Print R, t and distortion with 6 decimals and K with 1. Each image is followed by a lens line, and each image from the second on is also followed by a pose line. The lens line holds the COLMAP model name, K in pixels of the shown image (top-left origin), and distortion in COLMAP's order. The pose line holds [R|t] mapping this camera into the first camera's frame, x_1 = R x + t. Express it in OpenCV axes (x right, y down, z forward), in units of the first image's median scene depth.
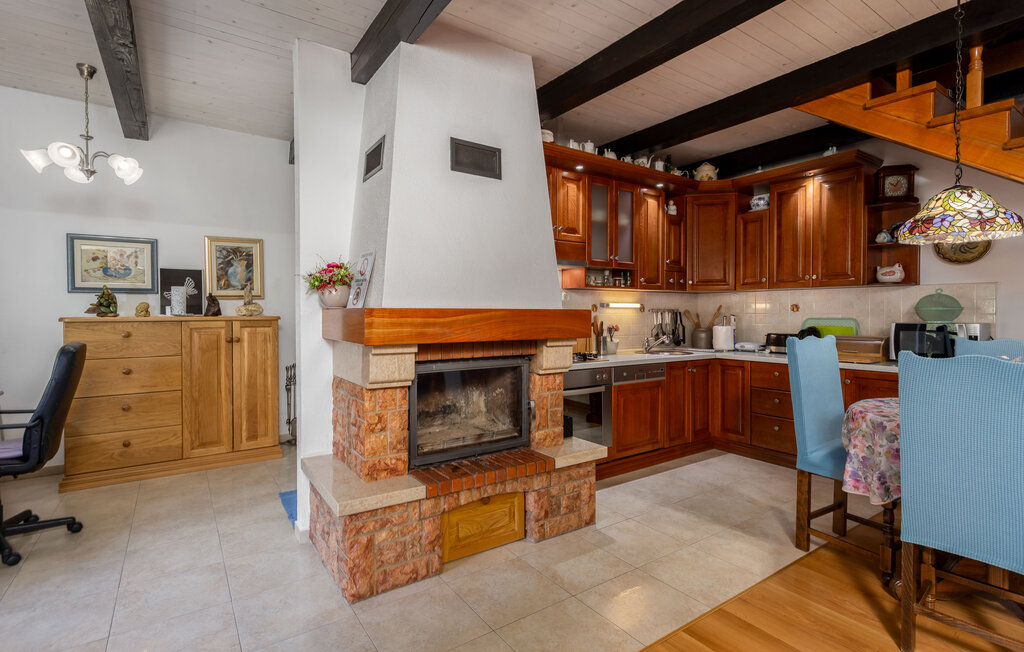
lens RADIAL K [[476.9, 0, 503.3], [0, 476.9, 315.1], [0, 0, 1]] dist [0.002741, 0.000512]
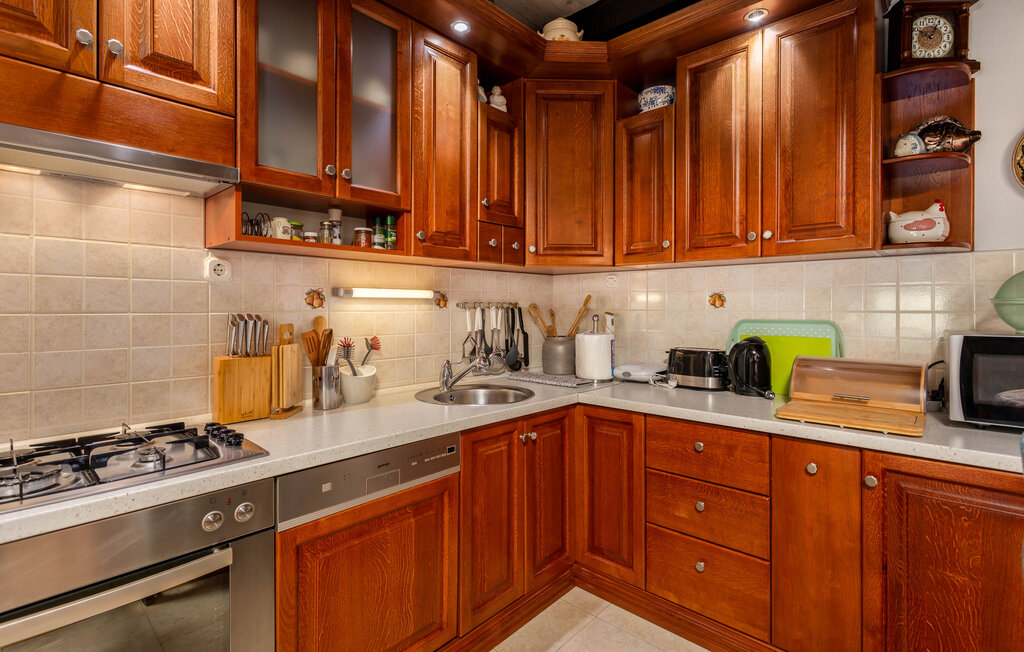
lens RADIAL K [[489.0, 0, 512.6], [0, 489.0, 303.6], [0, 0, 1]] dist [0.000368, 0.000046]
pose [[0.967439, 0.002736, 0.253088, 0.251441], [0.000484, 0.999920, -0.012658, -0.004502], [-0.253103, 0.012369, 0.967360, 0.527209]]
